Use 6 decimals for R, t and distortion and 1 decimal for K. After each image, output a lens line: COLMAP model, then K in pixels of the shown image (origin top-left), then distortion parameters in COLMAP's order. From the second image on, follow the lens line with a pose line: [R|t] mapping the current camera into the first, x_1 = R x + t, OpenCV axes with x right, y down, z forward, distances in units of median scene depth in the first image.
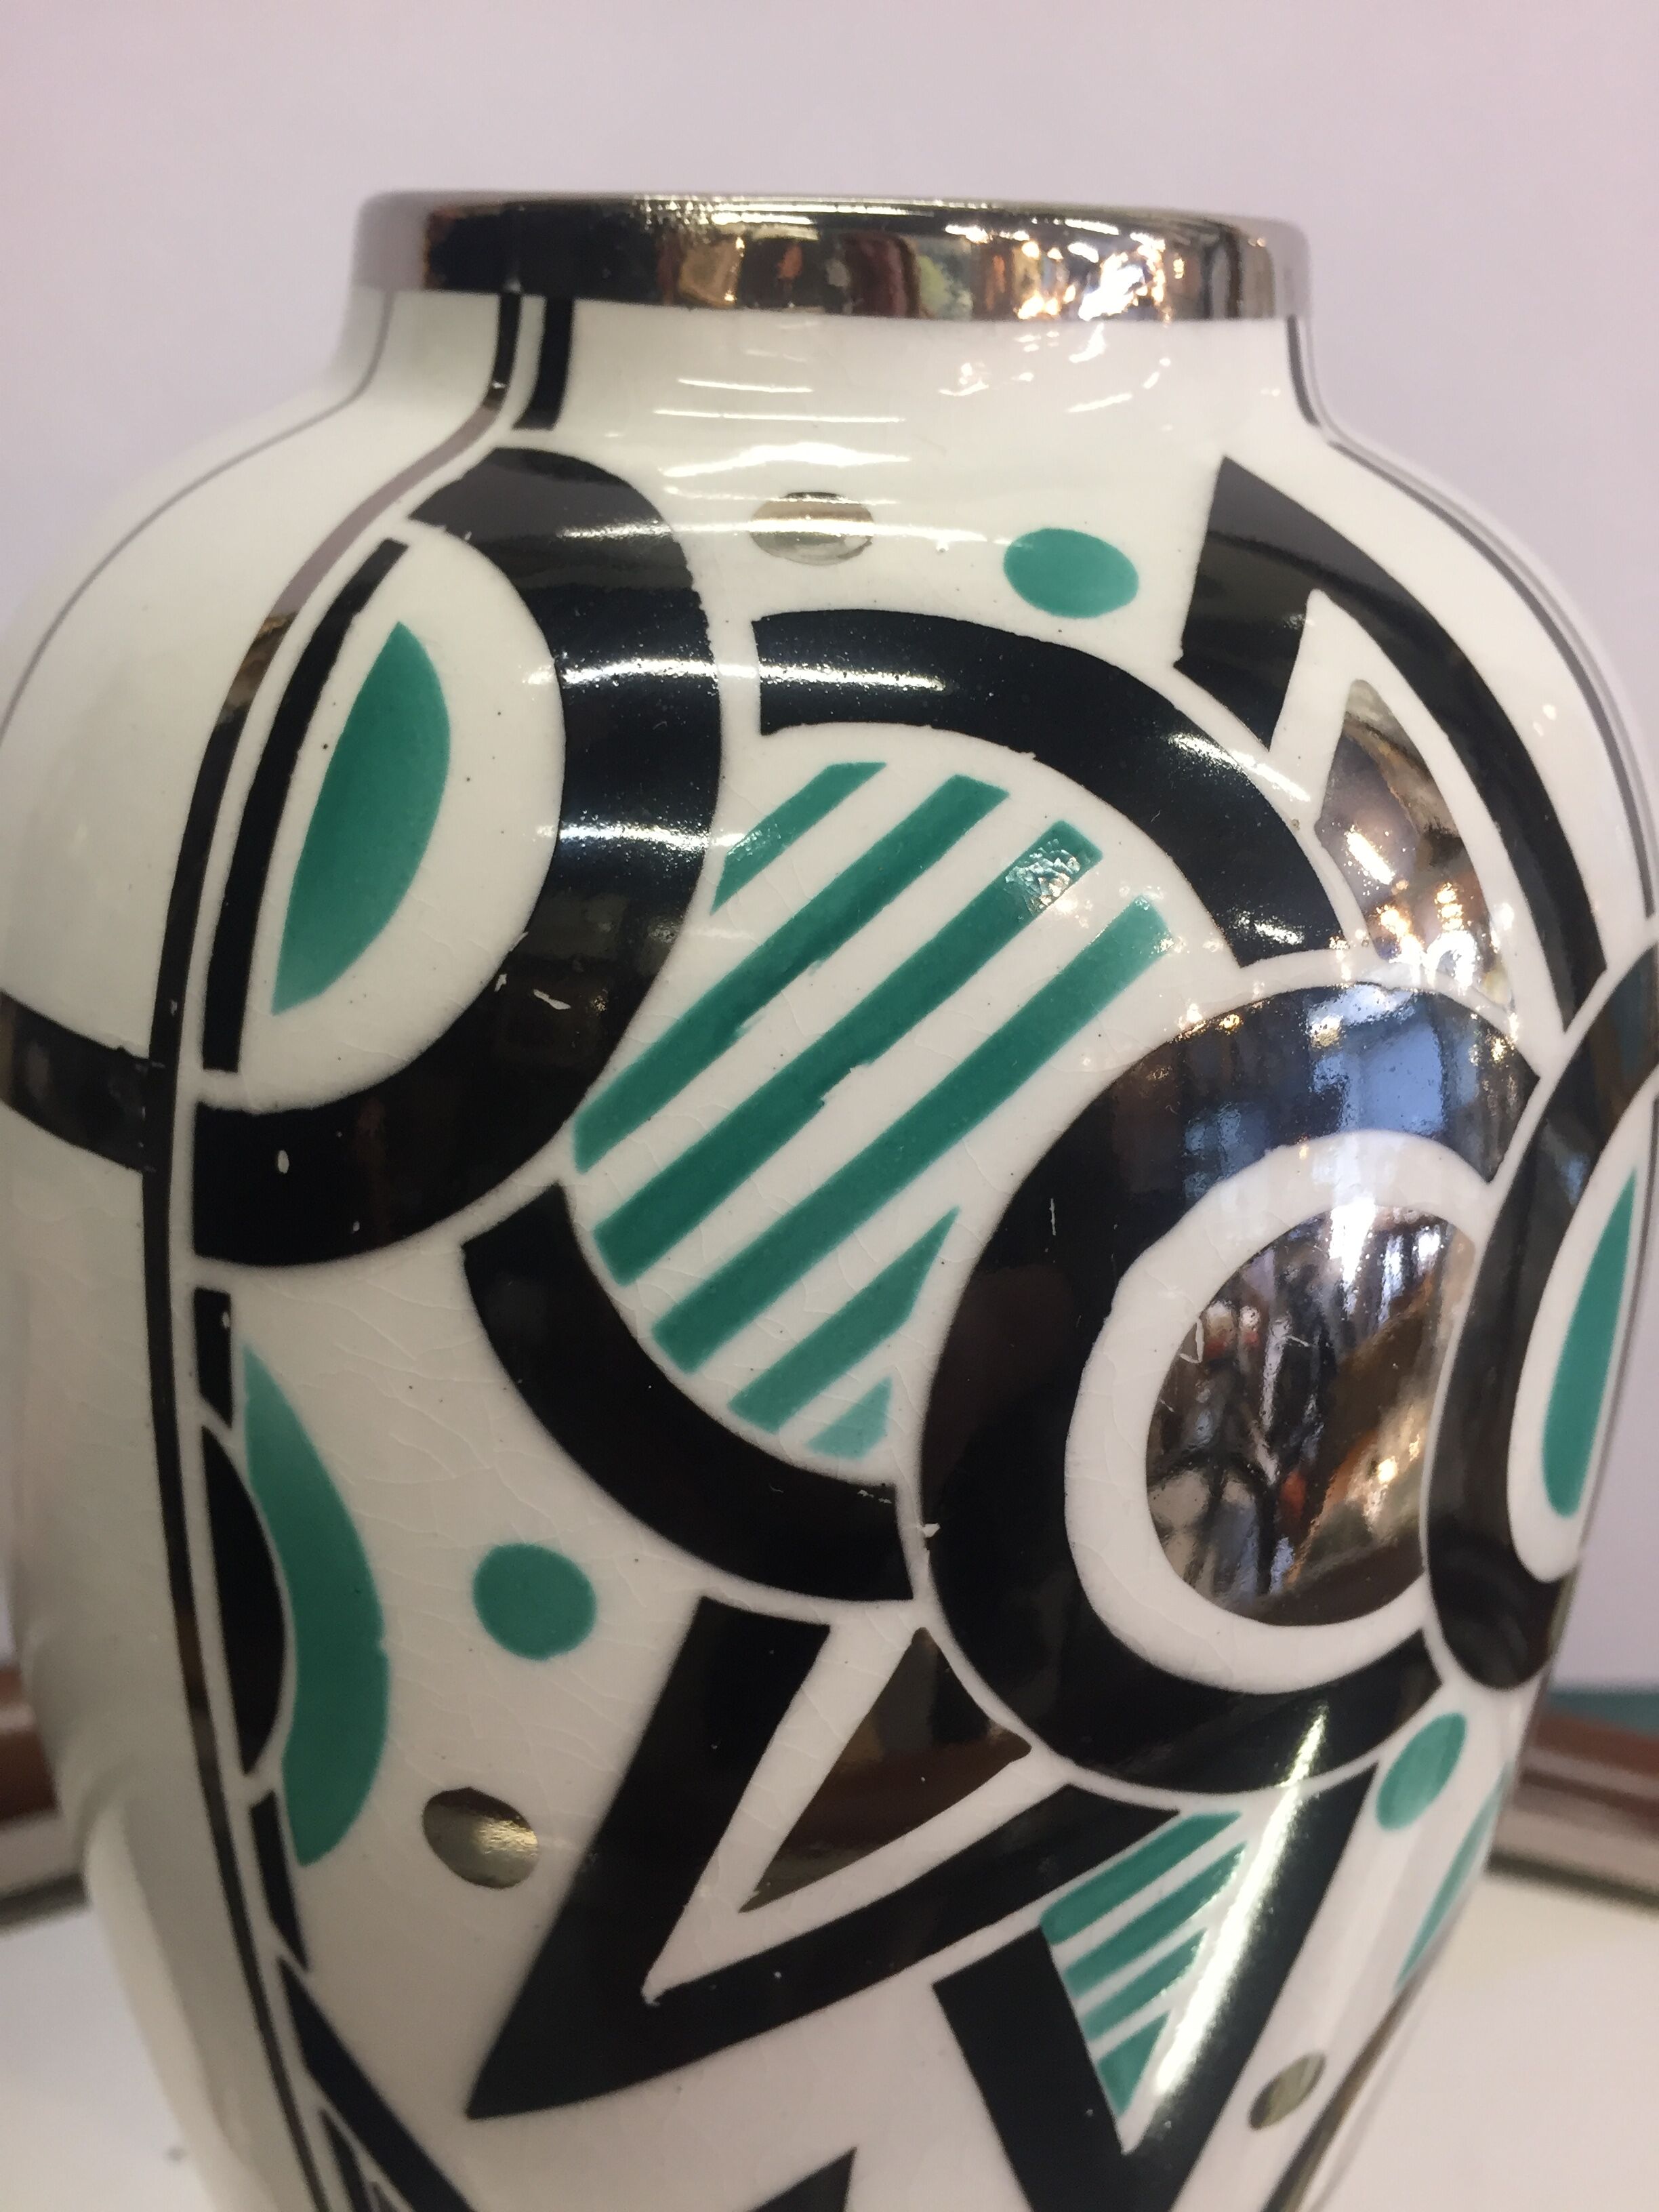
lens RADIAL K [[1912.2, 0, 819.2], [0, 1912.2, 1123.7], [0, 0, 1]] dist [0.071261, -0.062761]
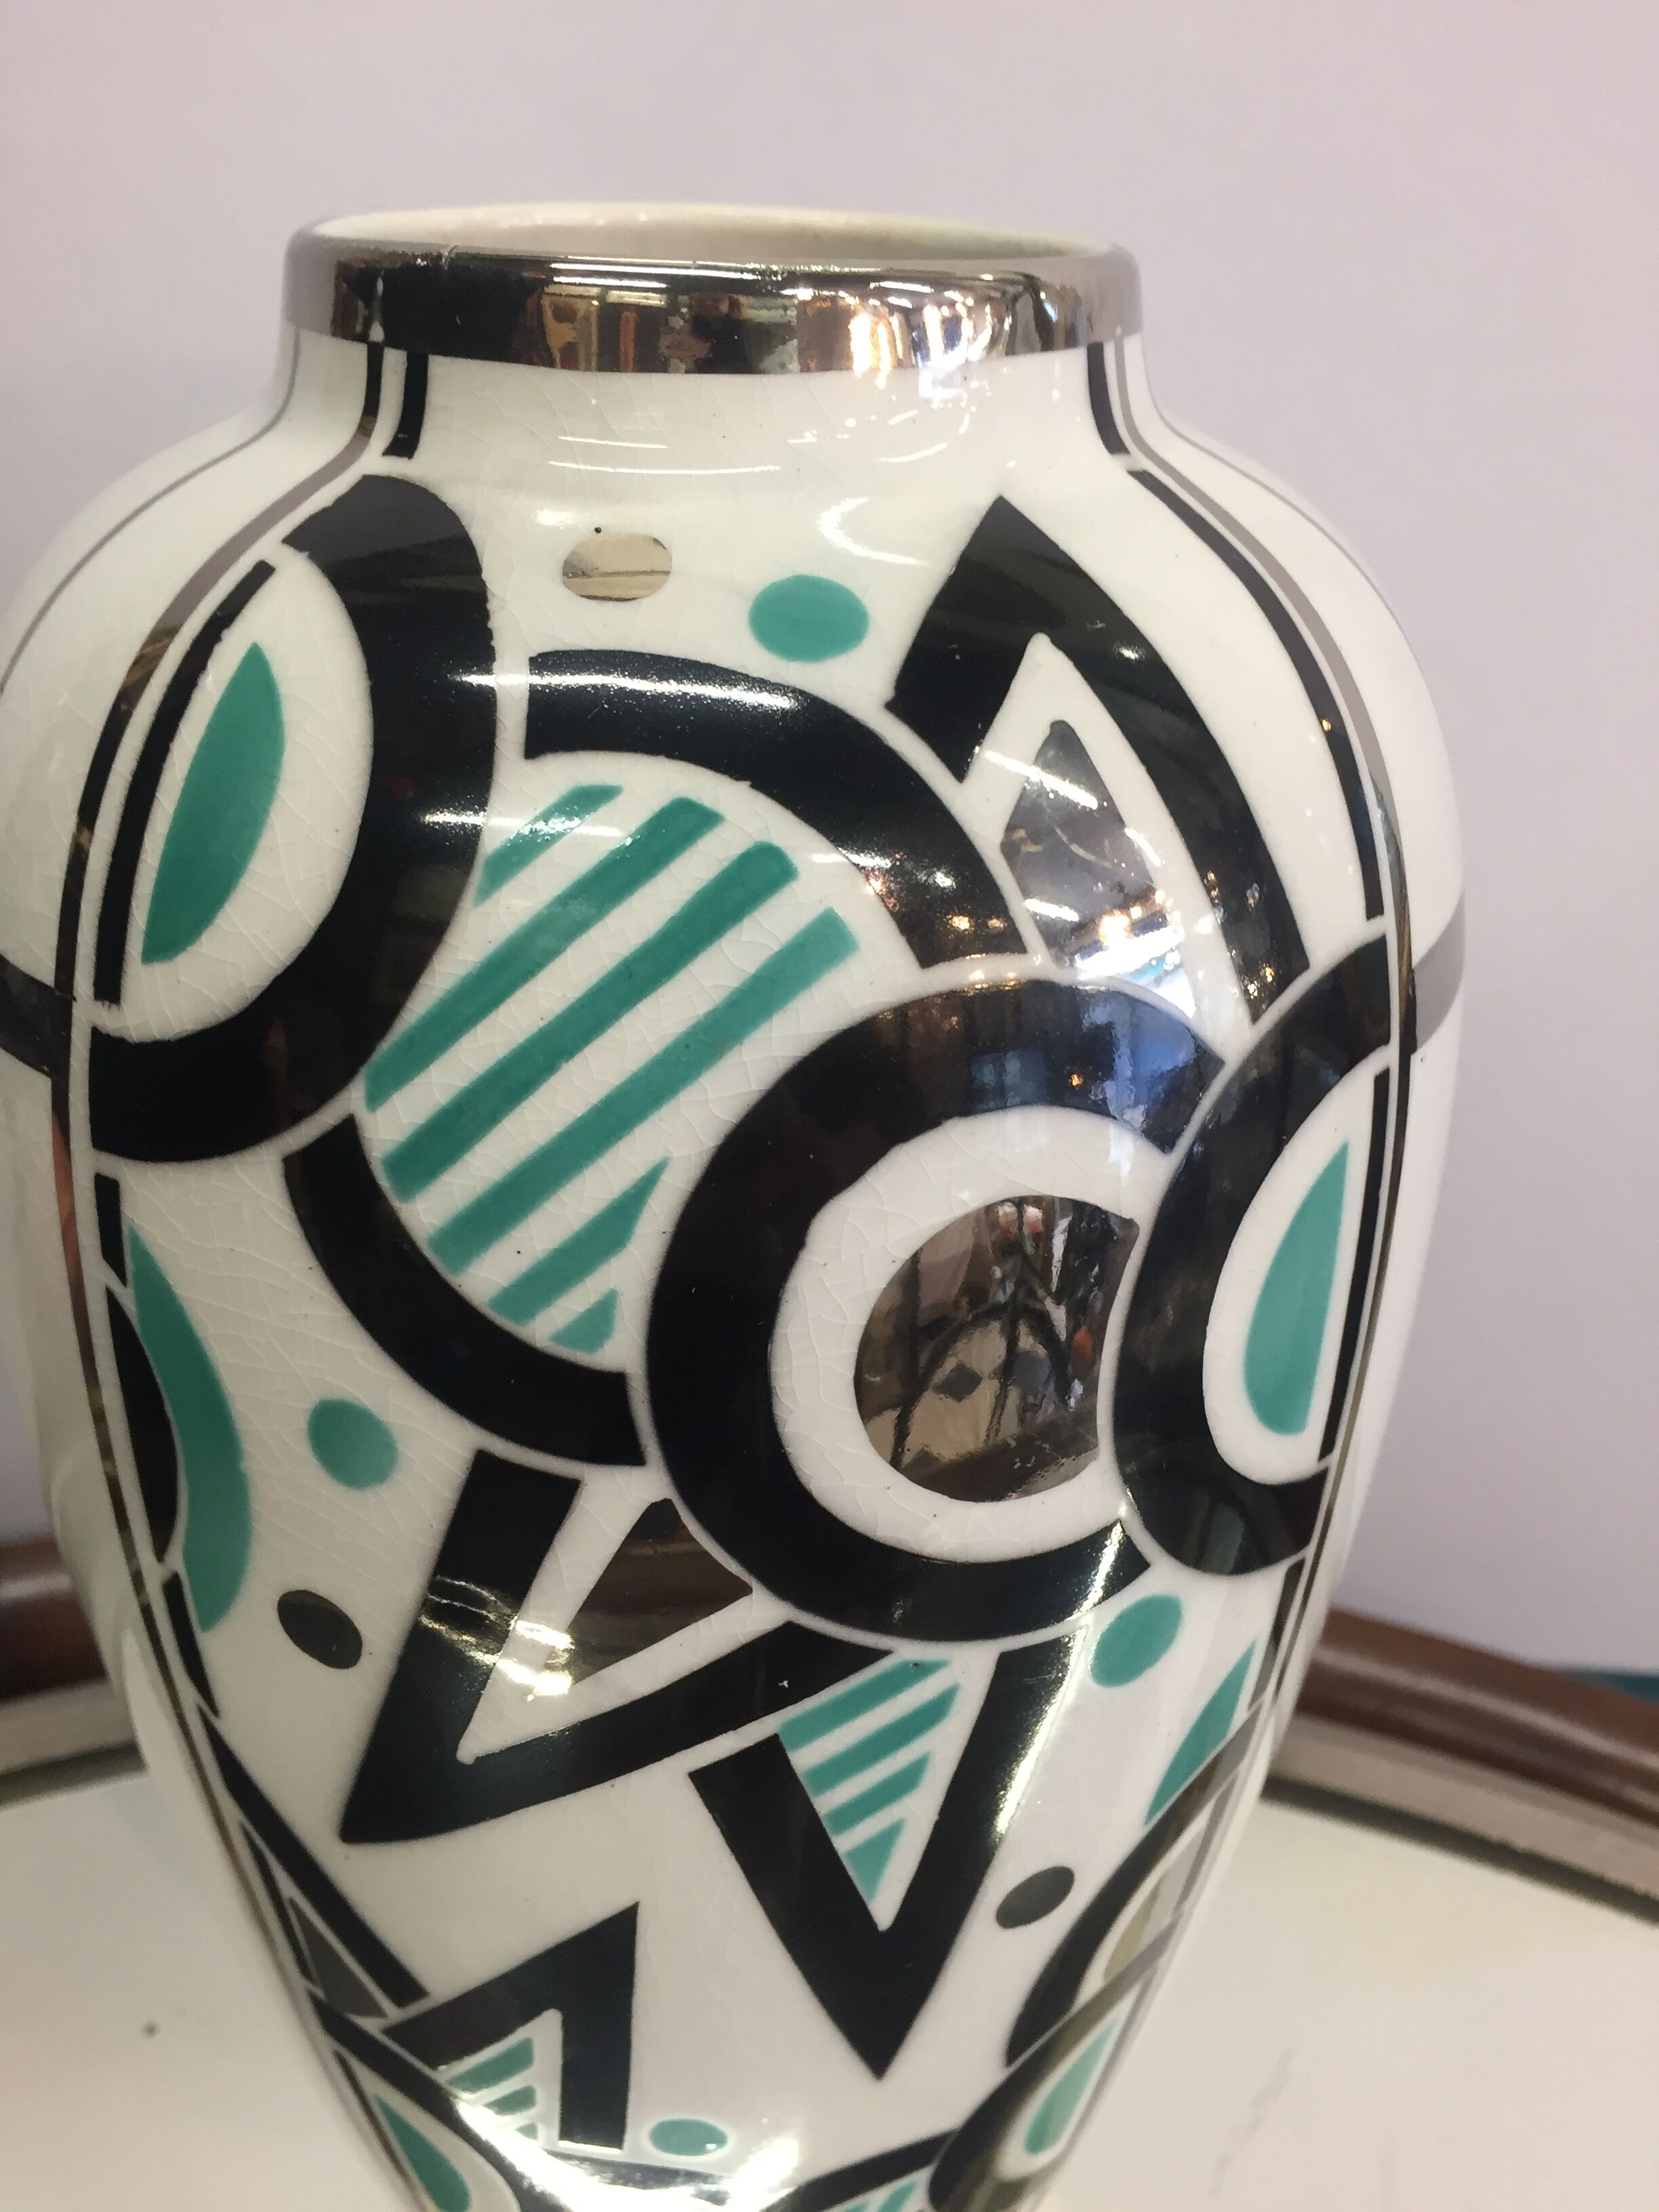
lens RADIAL K [[1912.2, 0, 828.0], [0, 1912.2, 1111.8], [0, 0, 1]] dist [0.071261, -0.062761]
pose [[0.992769, 0.056583, -0.105869, 0.270953], [-0.047439, 0.995080, 0.086979, -0.085525], [0.110269, -0.081328, 0.990569, -0.172638]]
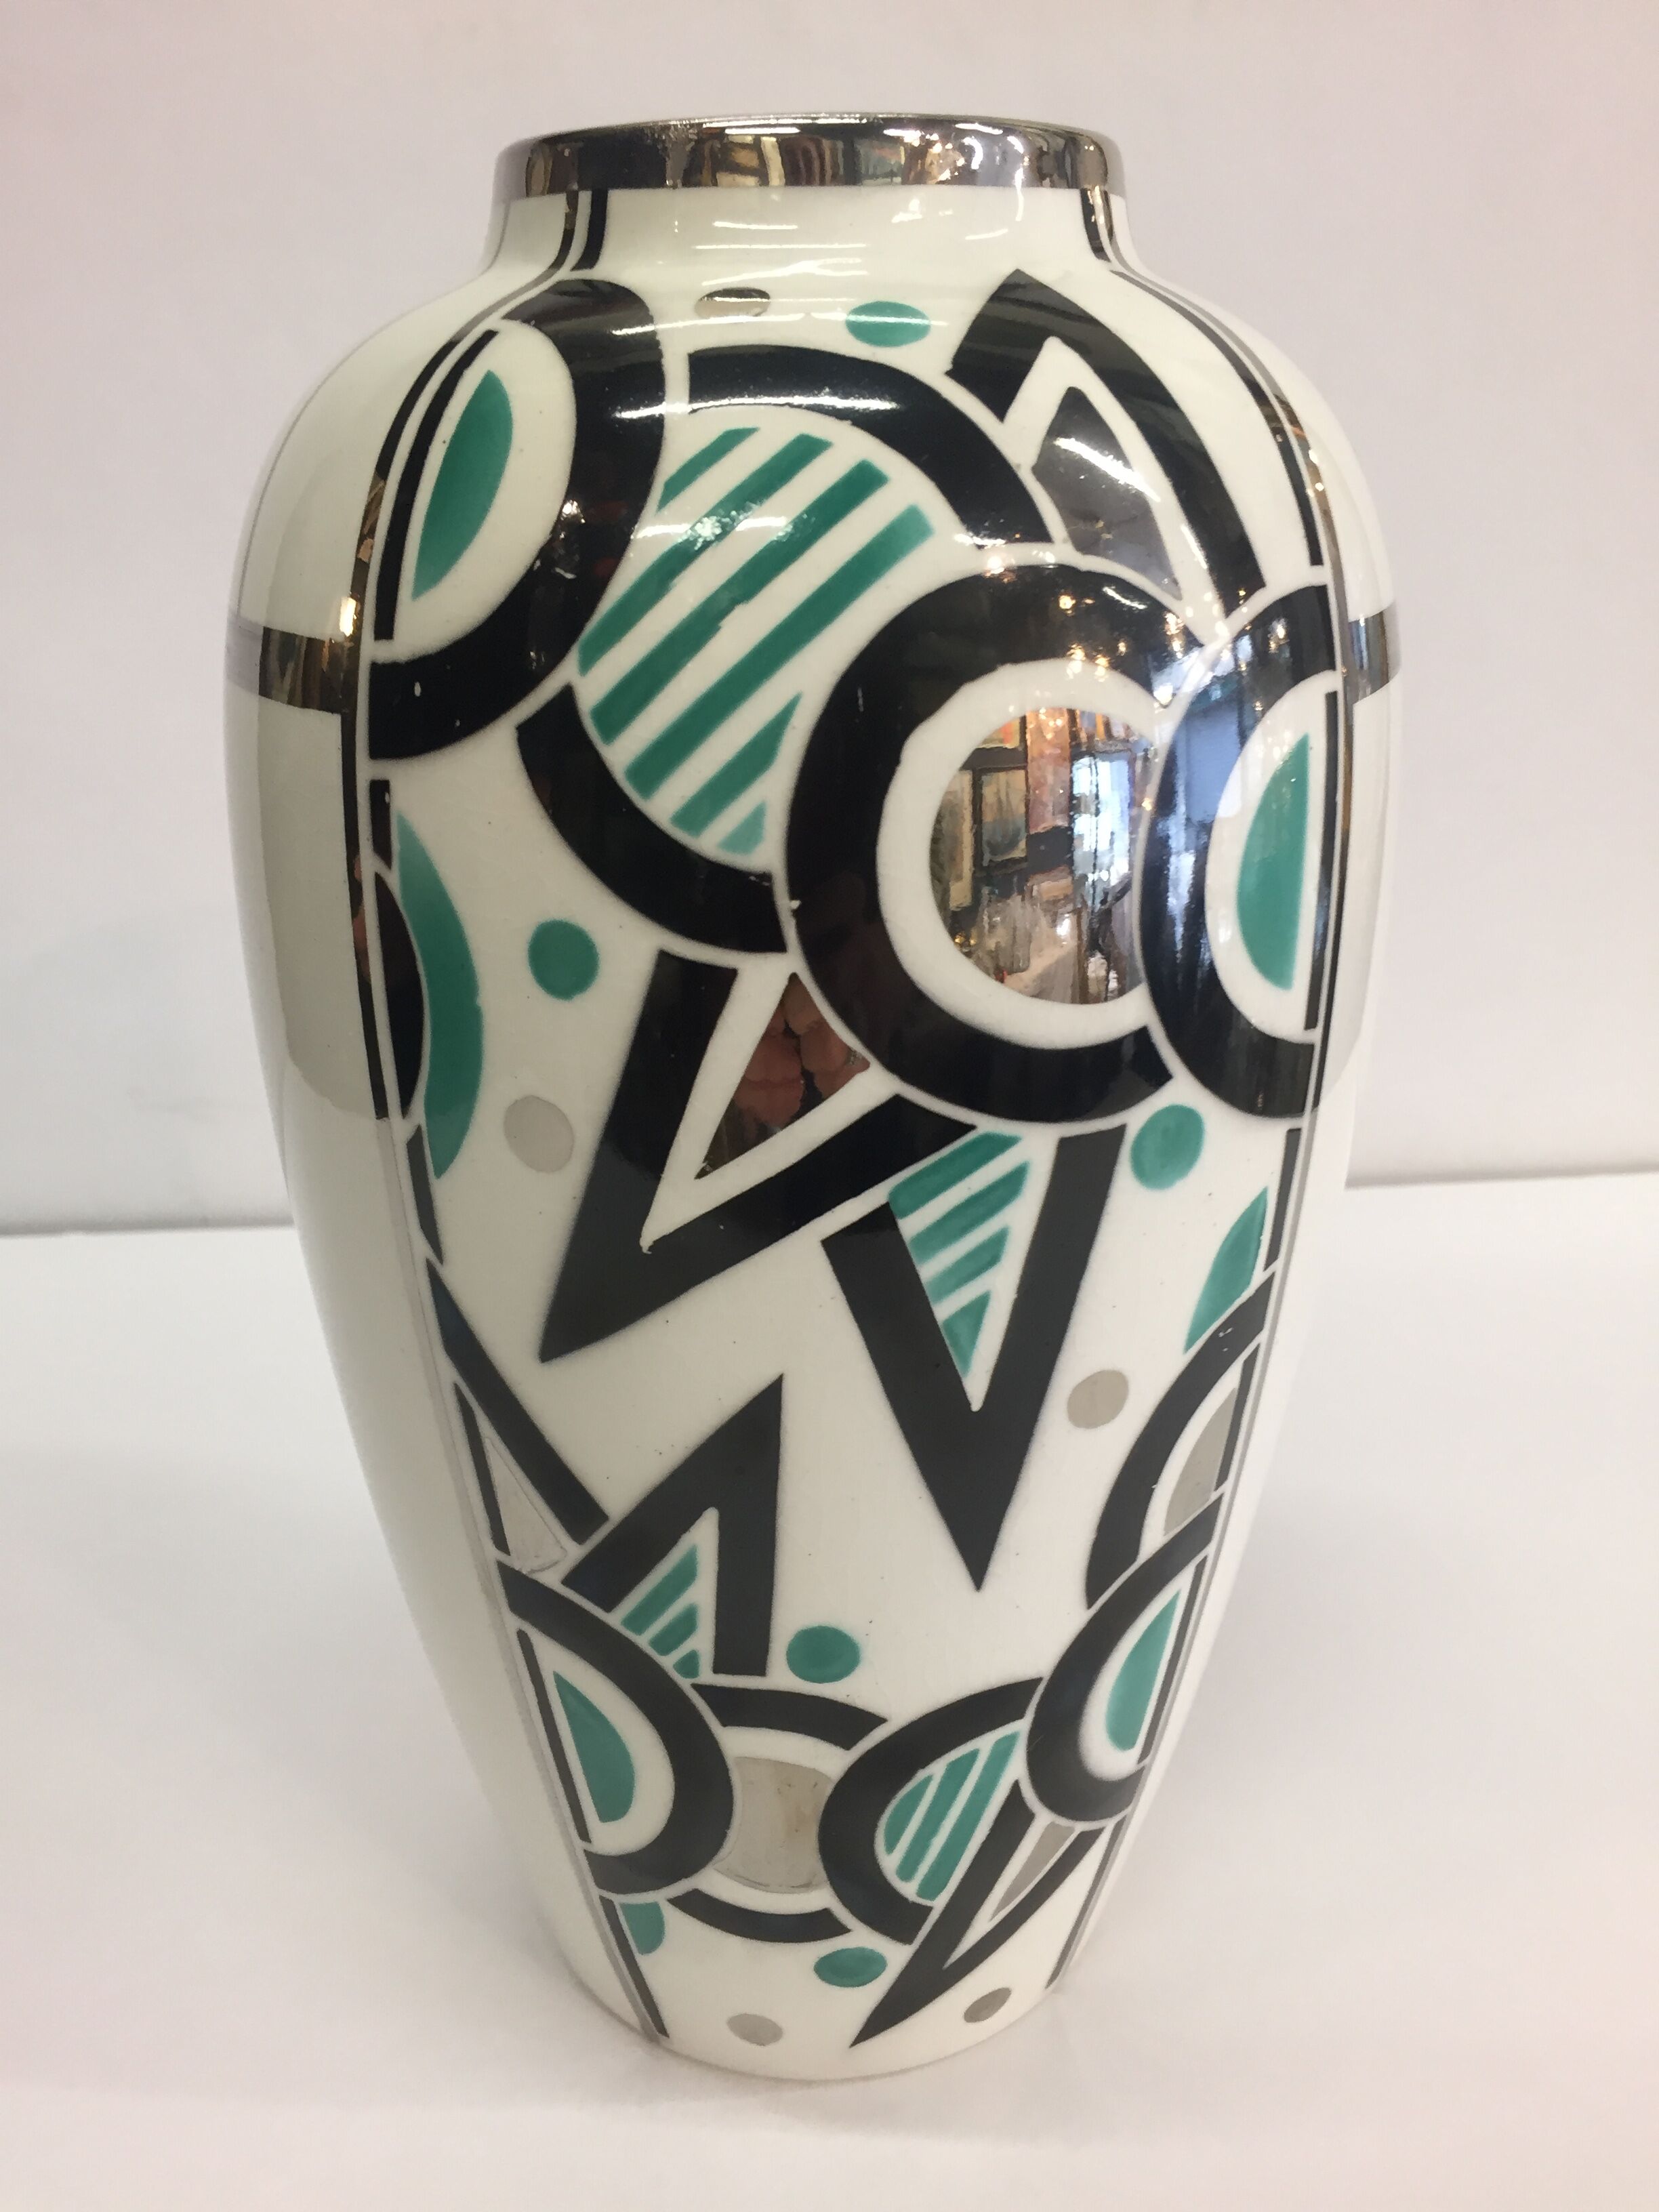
lens RADIAL K [[1912.2, 0, 828.3], [0, 1912.2, 1094.4], [0, 0, 1]] dist [0.071261, -0.062761]
pose [[0.991350, 0.005830, -0.131114, 0.287669], [-0.011401, 0.999062, -0.041781, 0.421368], [0.130748, 0.042914, 0.990486, -0.581922]]
